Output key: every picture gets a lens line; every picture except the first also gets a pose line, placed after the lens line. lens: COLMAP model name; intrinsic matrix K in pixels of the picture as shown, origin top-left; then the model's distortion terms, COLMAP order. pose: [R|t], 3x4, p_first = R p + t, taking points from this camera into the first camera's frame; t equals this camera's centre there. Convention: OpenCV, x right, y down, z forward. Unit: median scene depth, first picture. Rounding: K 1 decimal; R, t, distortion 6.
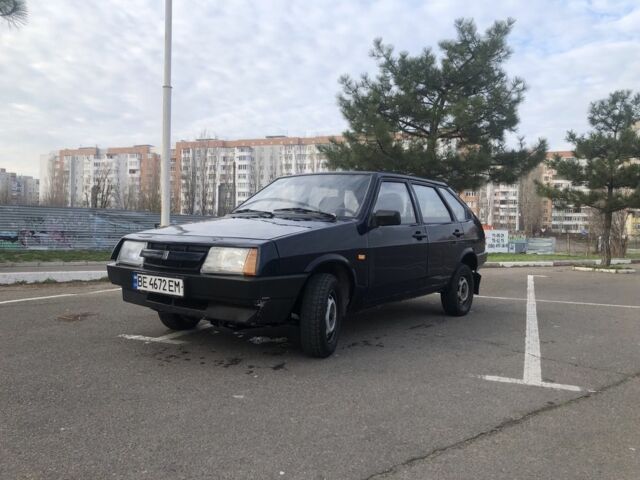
lens RADIAL K [[513.3, 0, 320.0], [0, 513.3, 240.2], [0, 0, 1]] dist [0.021134, -0.007695]
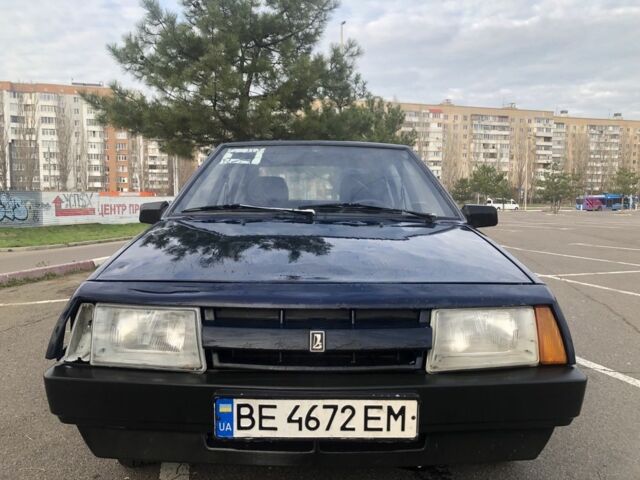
lens RADIAL K [[513.3, 0, 321.0], [0, 513.3, 241.2], [0, 0, 1]] dist [0.021134, -0.007695]
pose [[0.794051, -0.065529, 0.604309, -0.559950], [0.023107, 0.996708, 0.077717, -0.086168], [-0.607412, -0.047747, 0.792950, 0.697202]]
